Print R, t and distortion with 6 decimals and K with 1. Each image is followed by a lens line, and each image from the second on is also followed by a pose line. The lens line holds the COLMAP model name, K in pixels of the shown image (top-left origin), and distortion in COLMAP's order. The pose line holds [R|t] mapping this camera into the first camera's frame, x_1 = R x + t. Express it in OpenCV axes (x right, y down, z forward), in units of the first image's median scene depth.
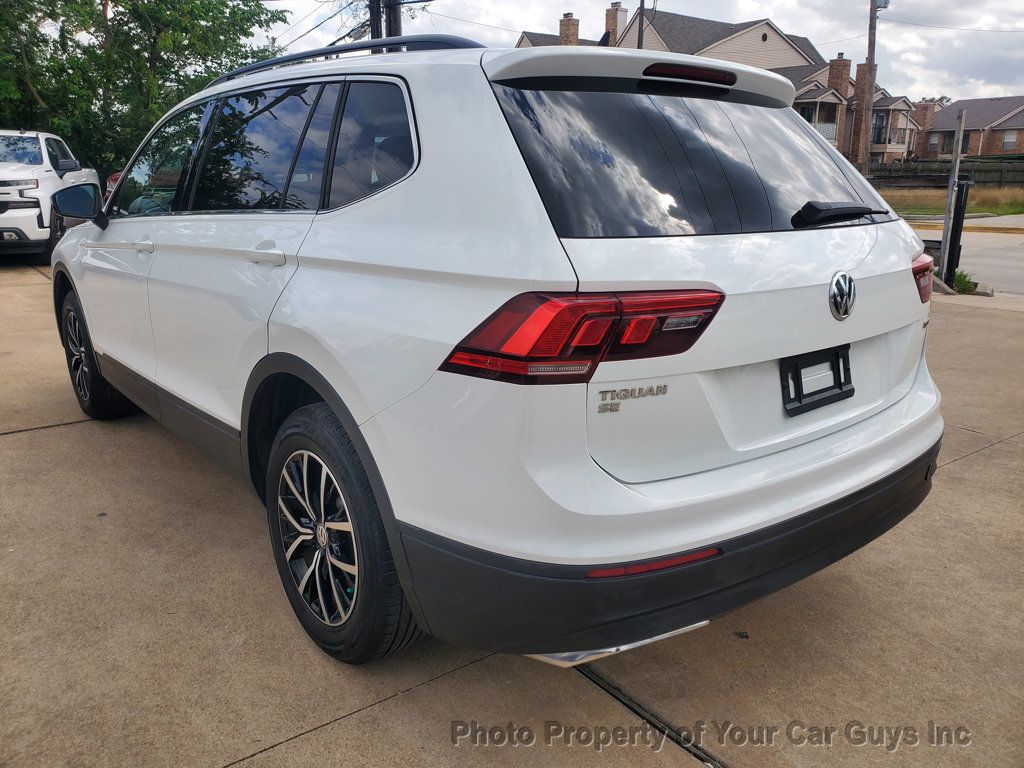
lens RADIAL K [[801.3, 0, 513.4], [0, 801.3, 387.0], [0, 0, 1]] dist [0.015038, 0.000454]
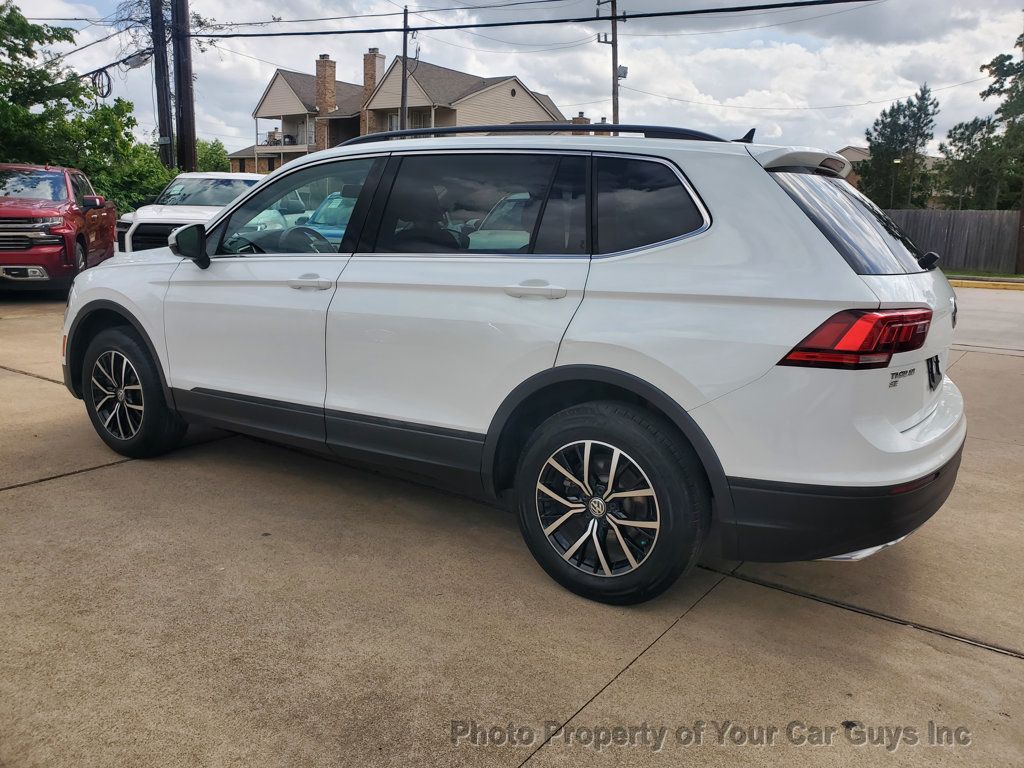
lens RADIAL K [[801.3, 0, 515.4], [0, 801.3, 390.3], [0, 0, 1]] dist [0.015038, 0.000454]
pose [[0.950529, -0.042239, 0.307751, -0.833454], [0.055341, 0.997890, -0.033966, 0.040534], [-0.305667, 0.049317, 0.950860, -0.202128]]
